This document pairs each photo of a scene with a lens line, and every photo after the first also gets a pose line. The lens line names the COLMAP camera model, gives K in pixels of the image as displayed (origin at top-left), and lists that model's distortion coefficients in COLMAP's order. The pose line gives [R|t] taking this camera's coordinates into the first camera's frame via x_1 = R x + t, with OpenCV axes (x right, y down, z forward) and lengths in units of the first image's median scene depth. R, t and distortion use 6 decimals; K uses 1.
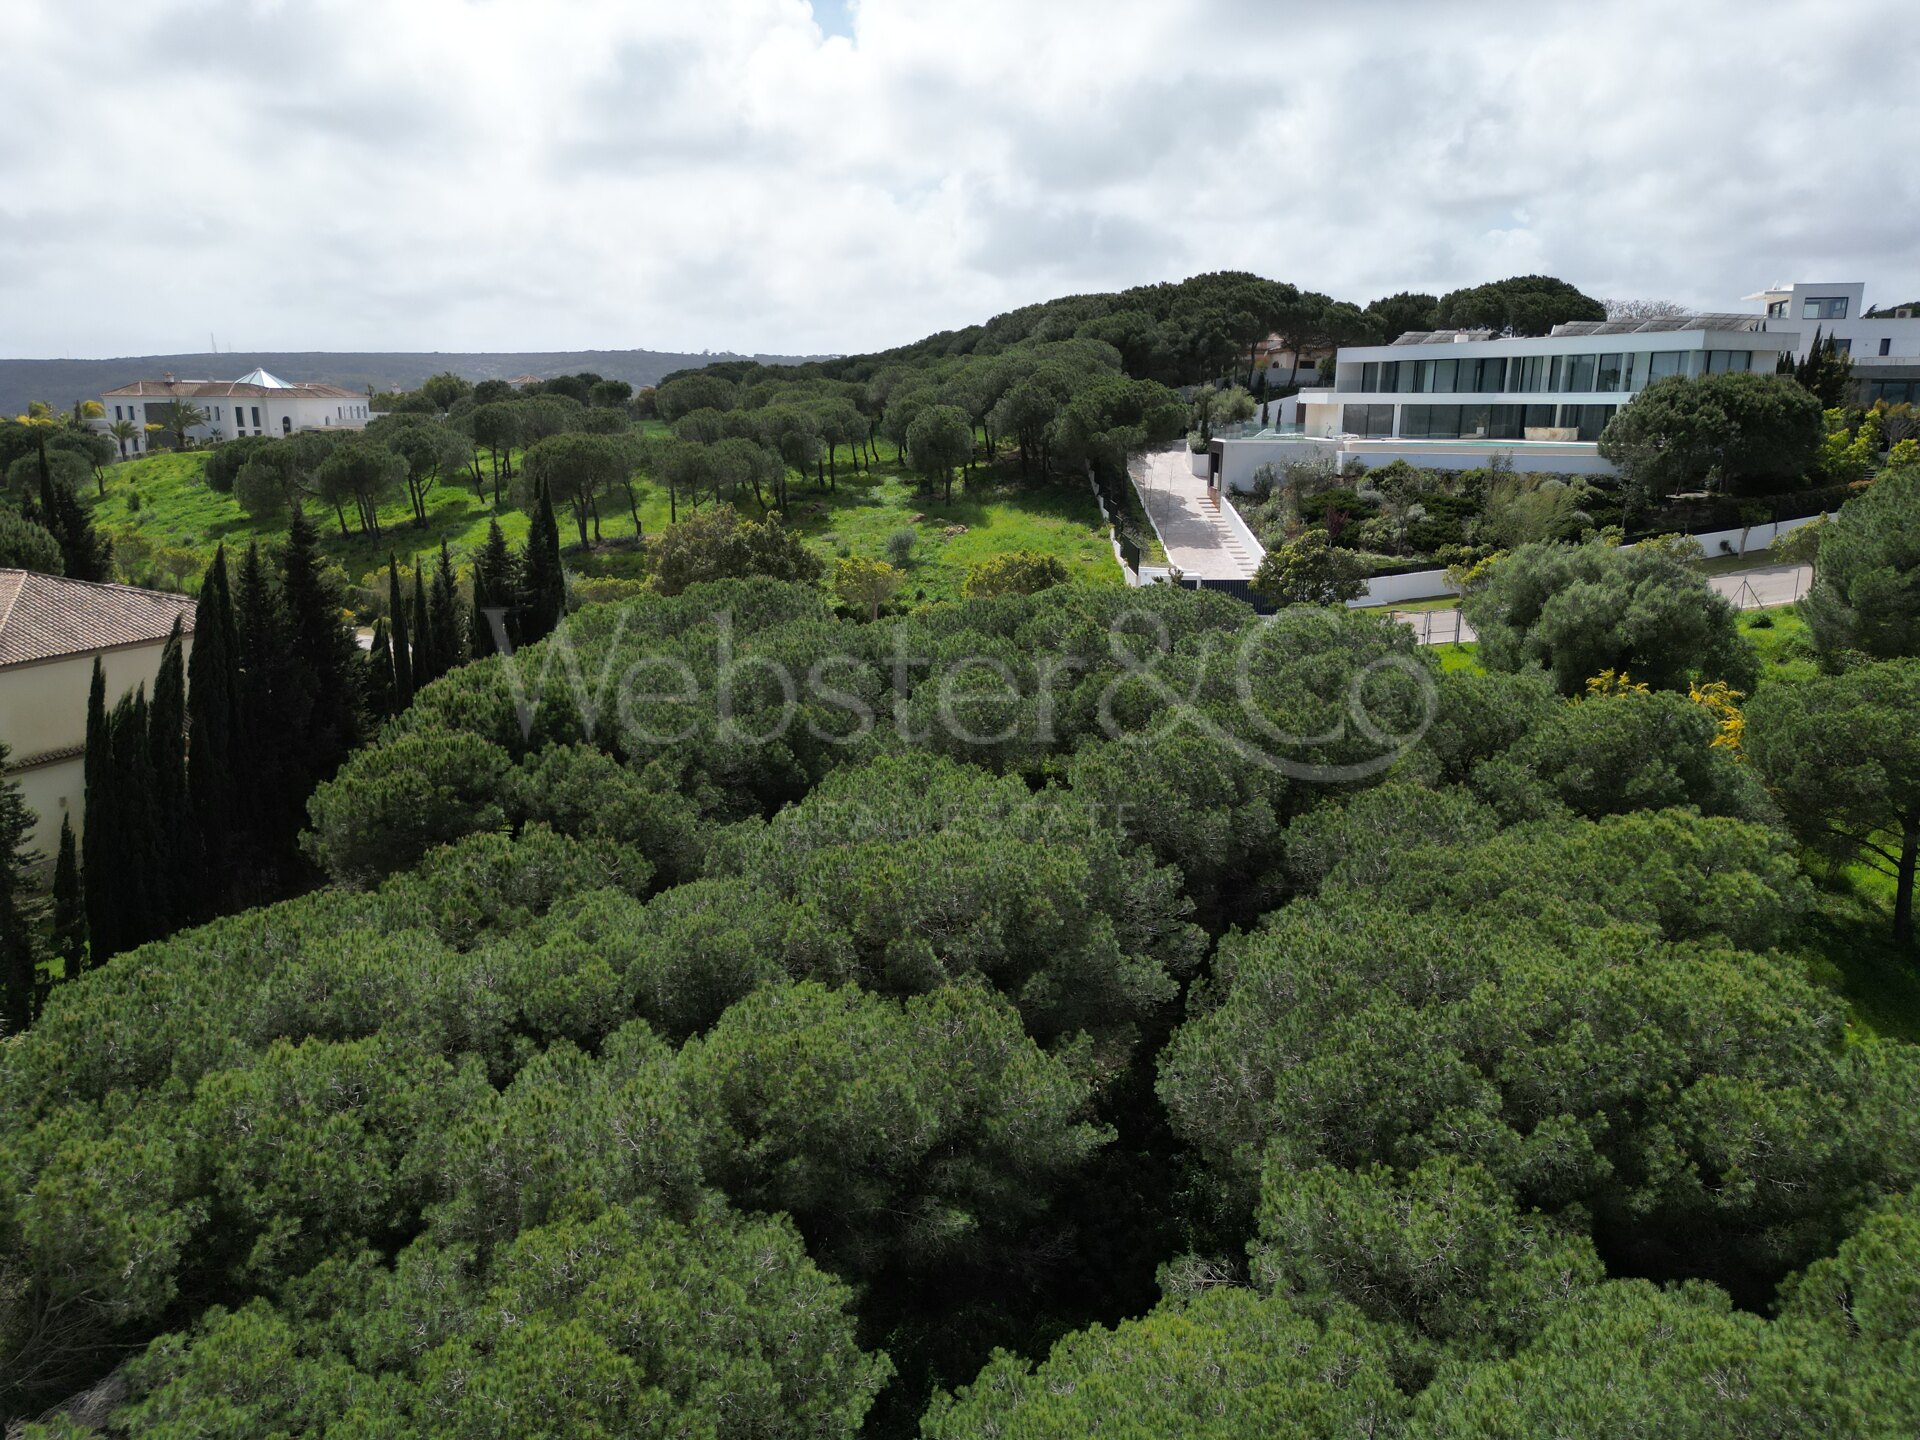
lens RADIAL K [[1333.7, 0, 957.0], [0, 1333.7, 726.3], [0, 0, 1]] dist [0.076710, -0.087681]
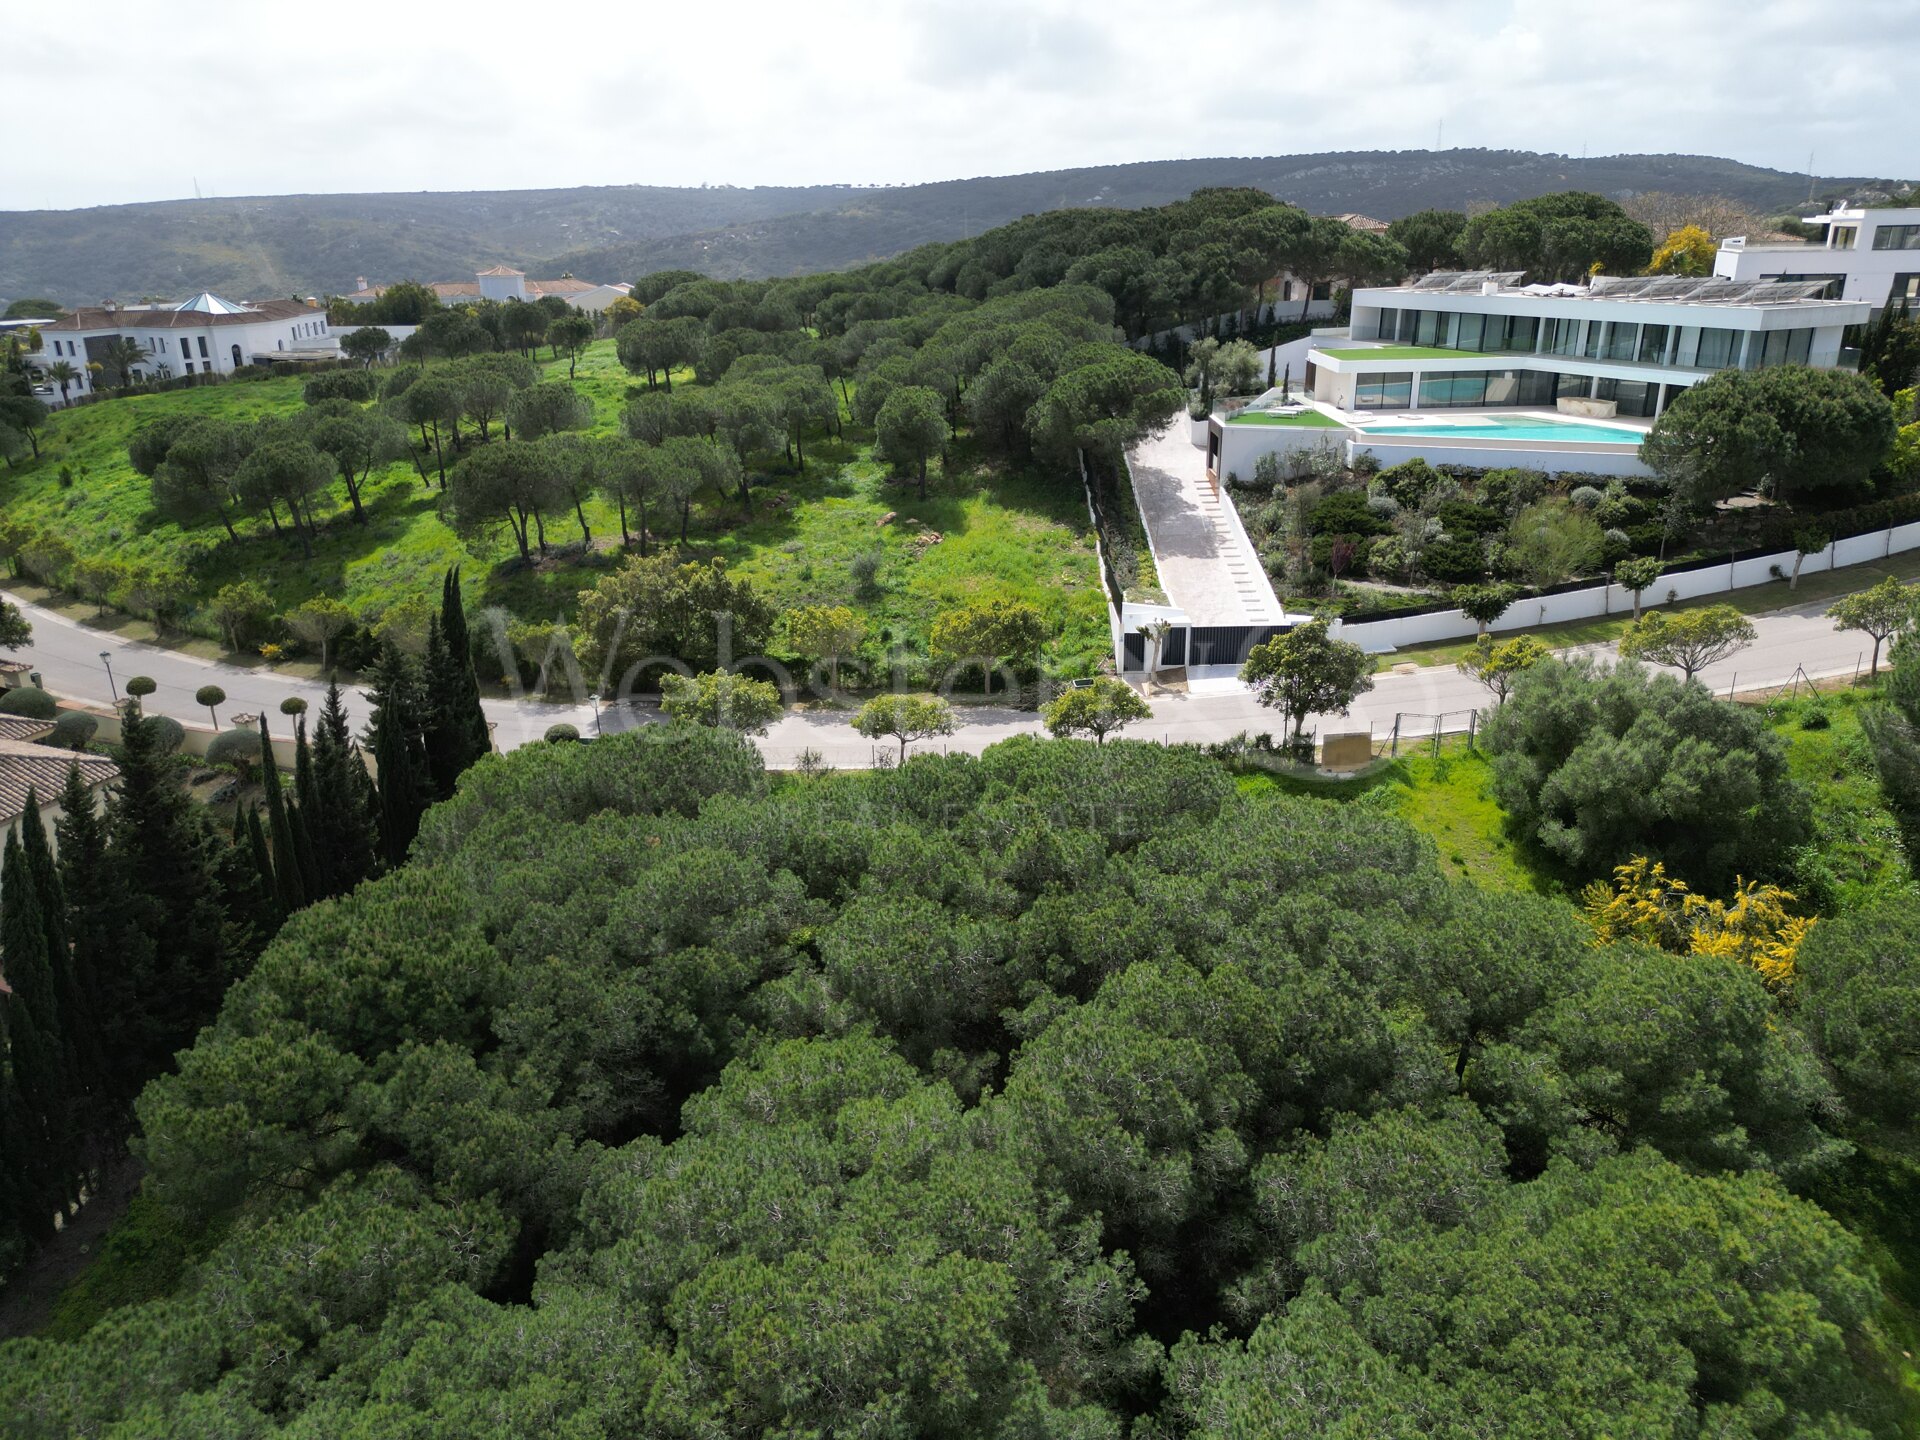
lens RADIAL K [[1333.7, 0, 957.0], [0, 1333.7, 726.3], [0, 0, 1]] dist [0.076710, -0.087681]
pose [[0.999742, -0.017288, -0.014724, 0.028503], [0.018891, 0.992984, 0.116729, -0.120004], [0.012602, -0.116977, 0.993055, 0.071101]]
